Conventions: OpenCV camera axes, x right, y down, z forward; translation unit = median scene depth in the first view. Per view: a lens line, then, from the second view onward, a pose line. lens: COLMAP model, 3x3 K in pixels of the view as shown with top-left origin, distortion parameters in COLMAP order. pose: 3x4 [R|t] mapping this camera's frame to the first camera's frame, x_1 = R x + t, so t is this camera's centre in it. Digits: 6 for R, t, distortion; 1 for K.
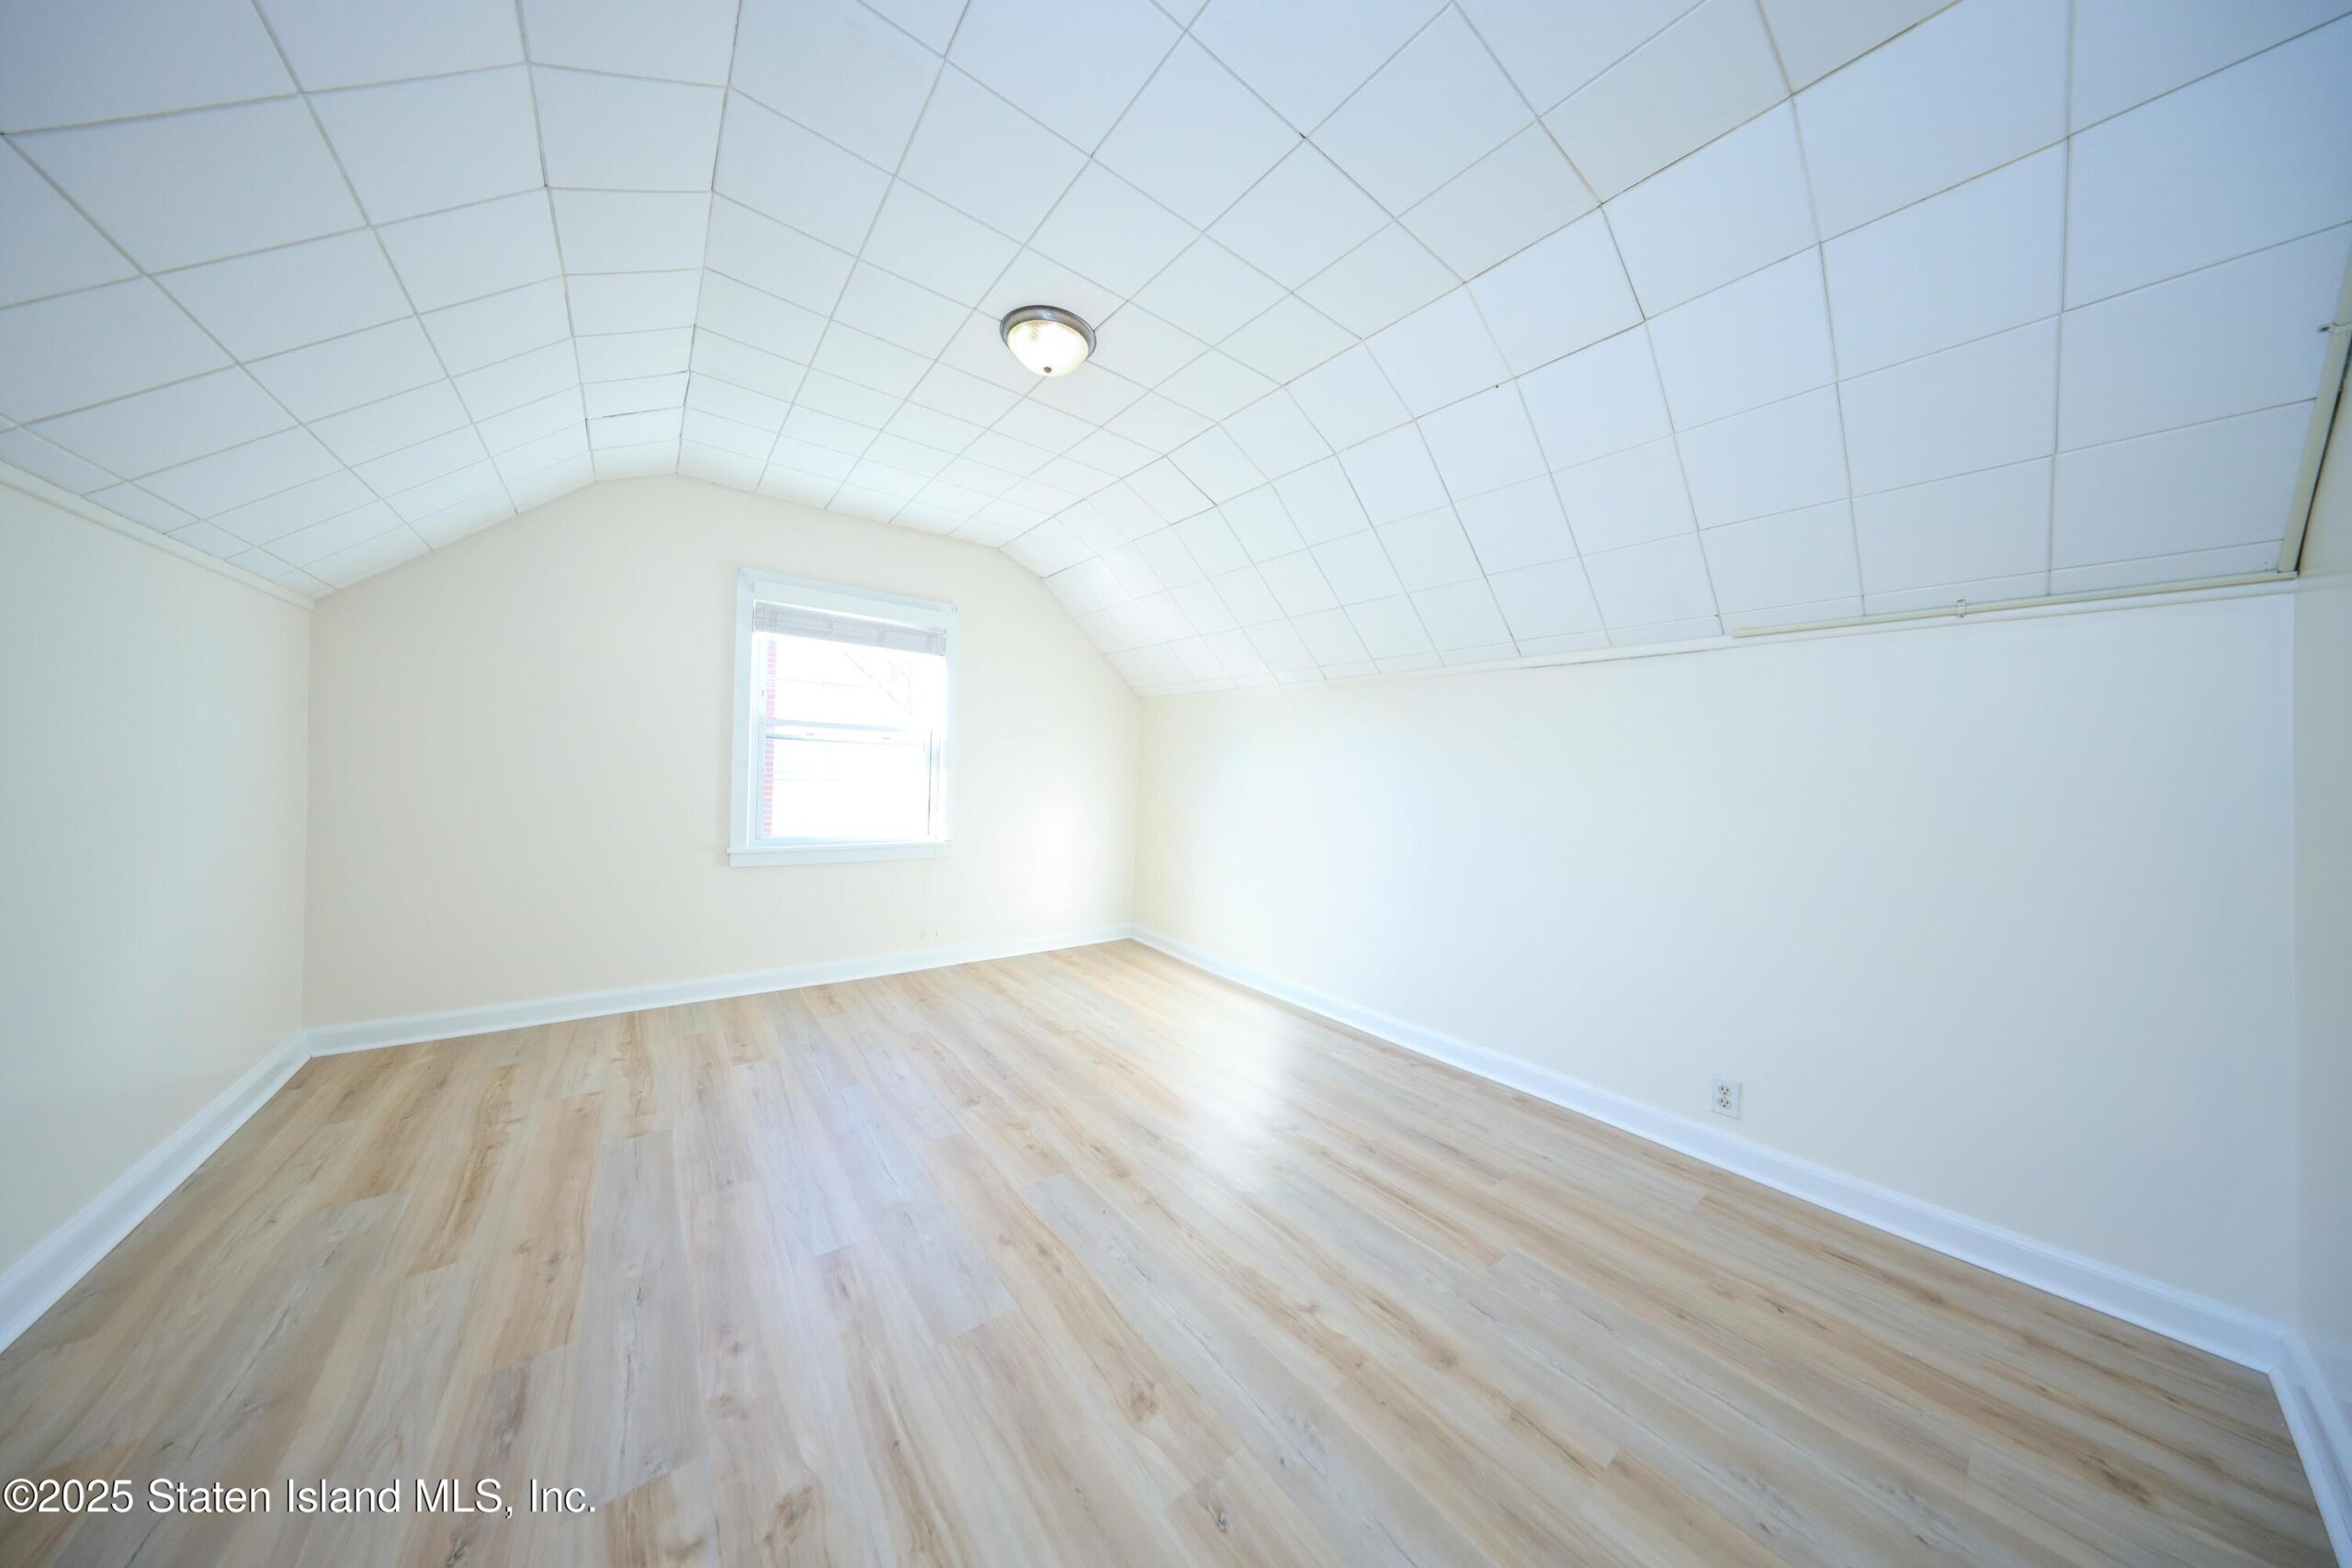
lens RADIAL K [[682.1, 0, 1154.6], [0, 682.1, 777.8], [0, 0, 1]] dist [-0.001811, -0.000079]
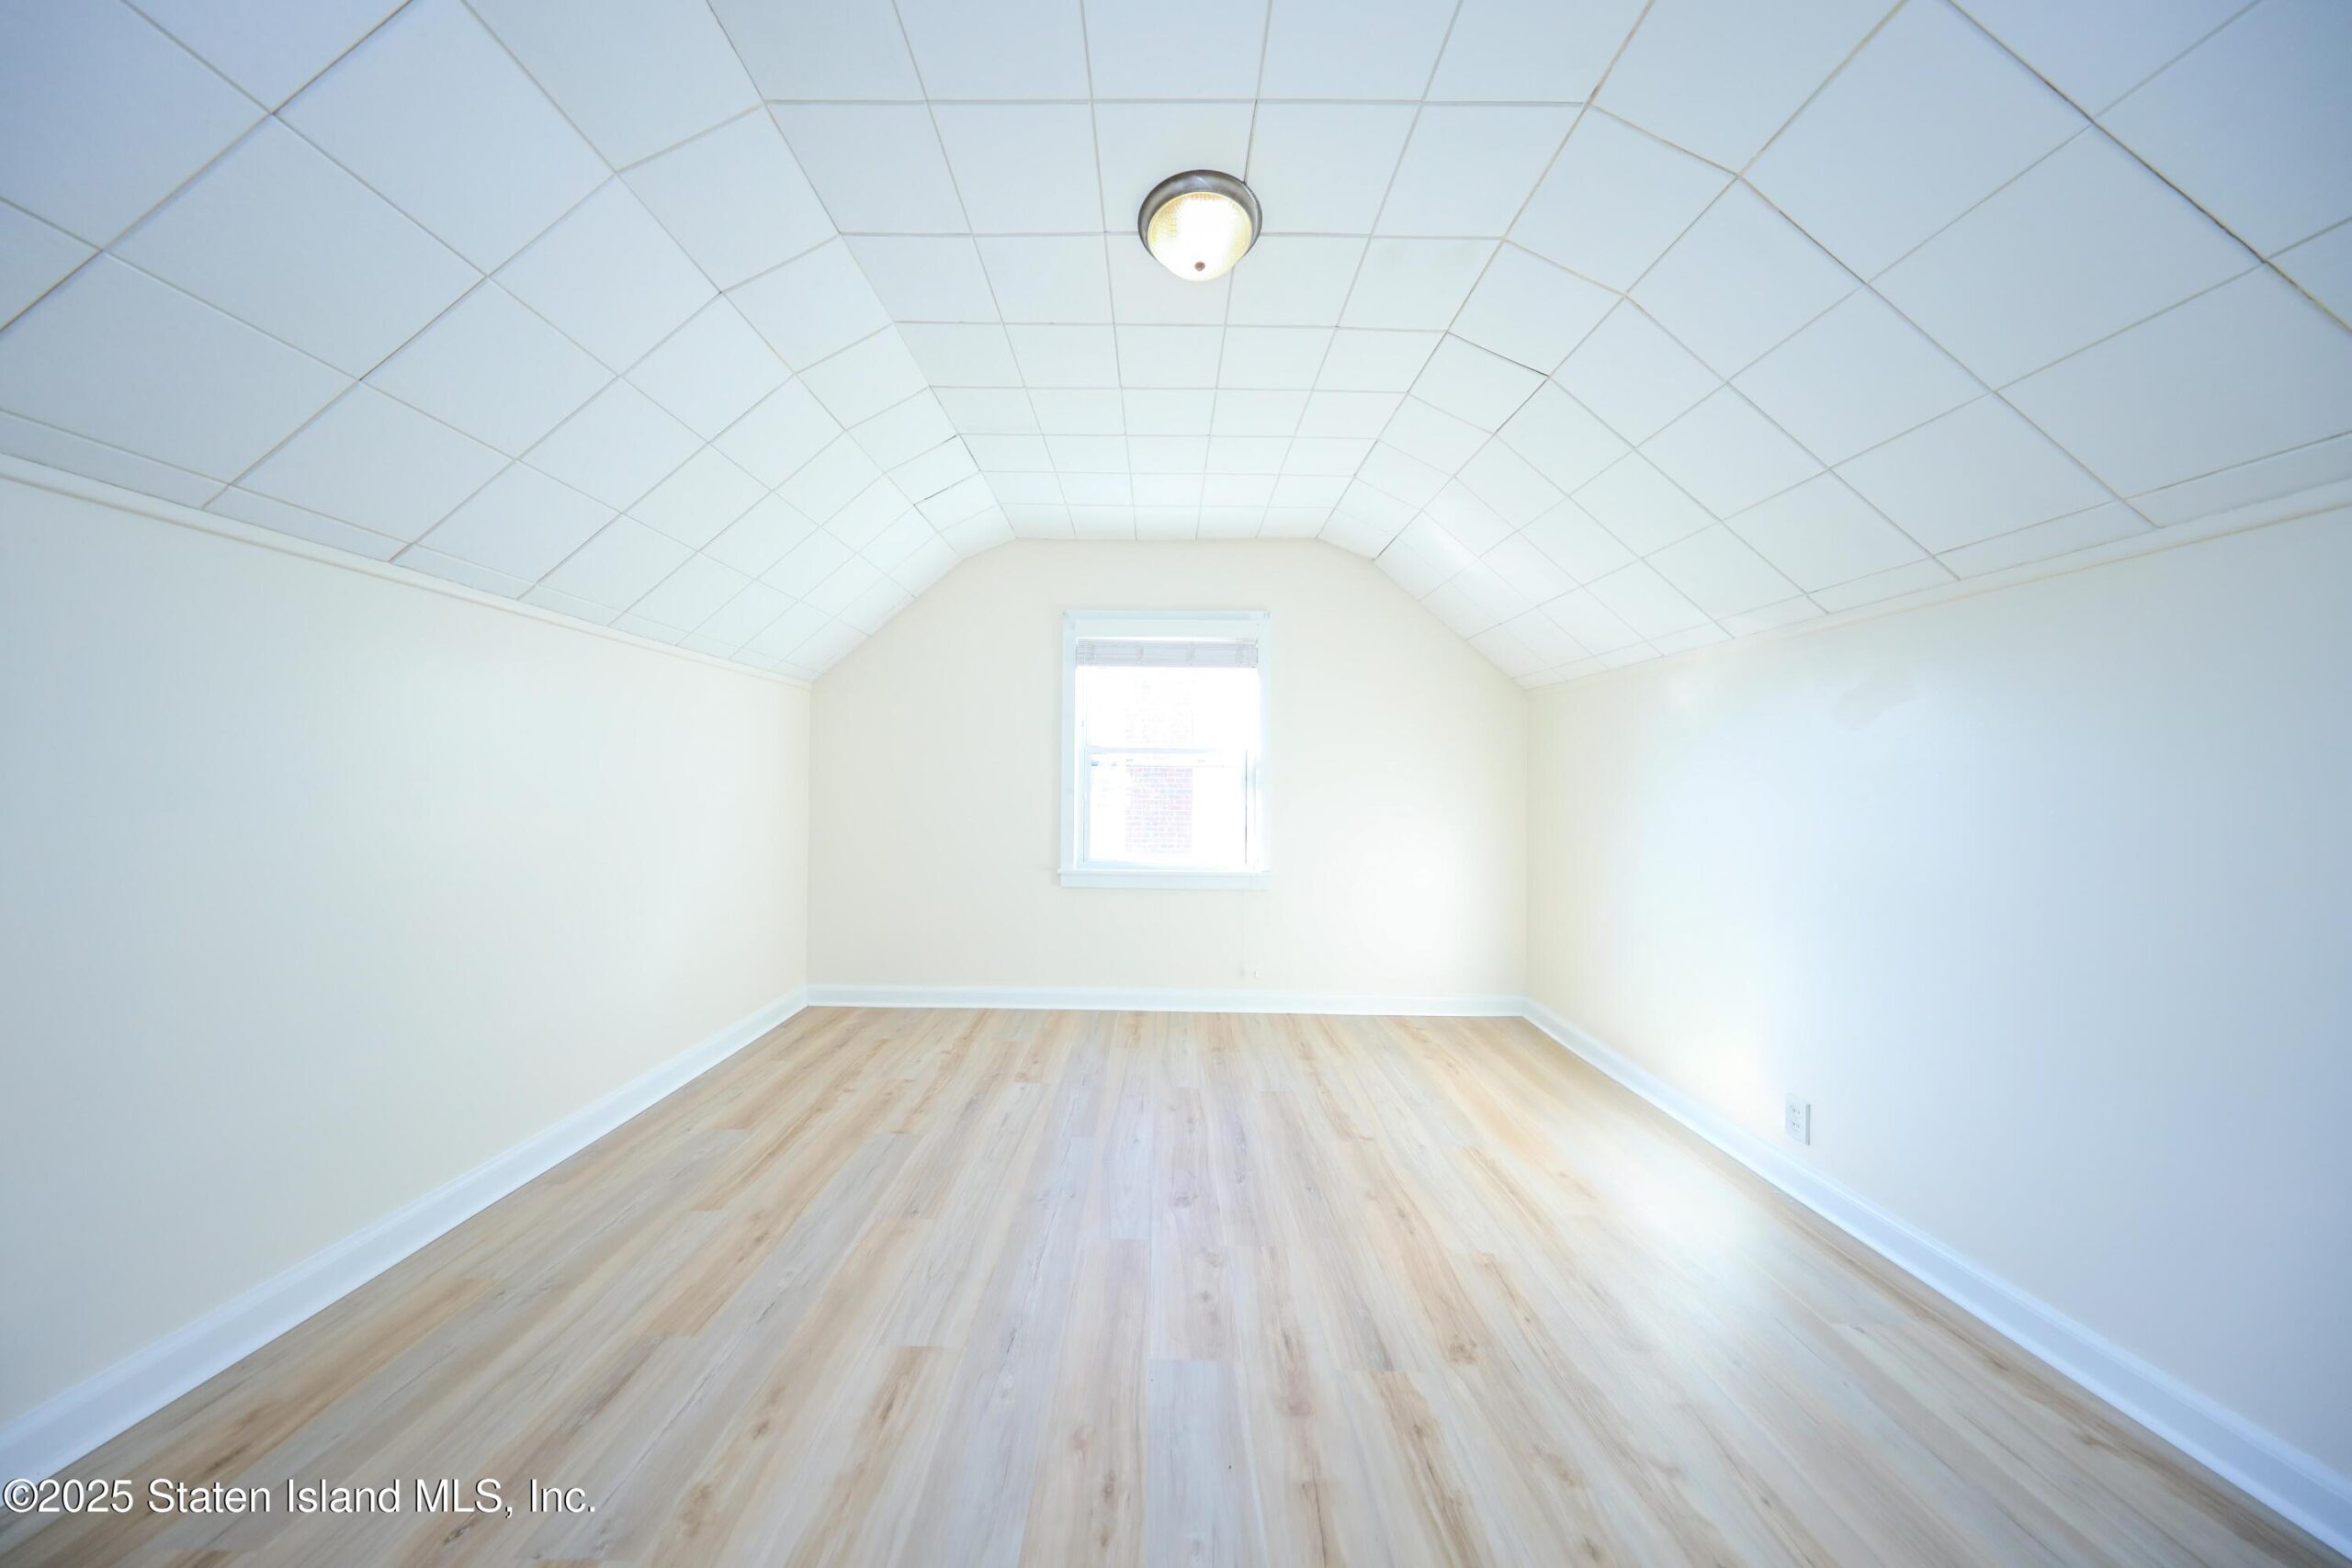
lens RADIAL K [[682.1, 0, 1154.6], [0, 682.1, 777.8], [0, 0, 1]] dist [-0.001811, -0.000079]
pose [[0.790860, -0.033176, -0.611097, 0.190287], [0.010545, 0.999120, -0.040593, 0.004716], [0.611906, 0.025659, 0.790514, 0.284241]]
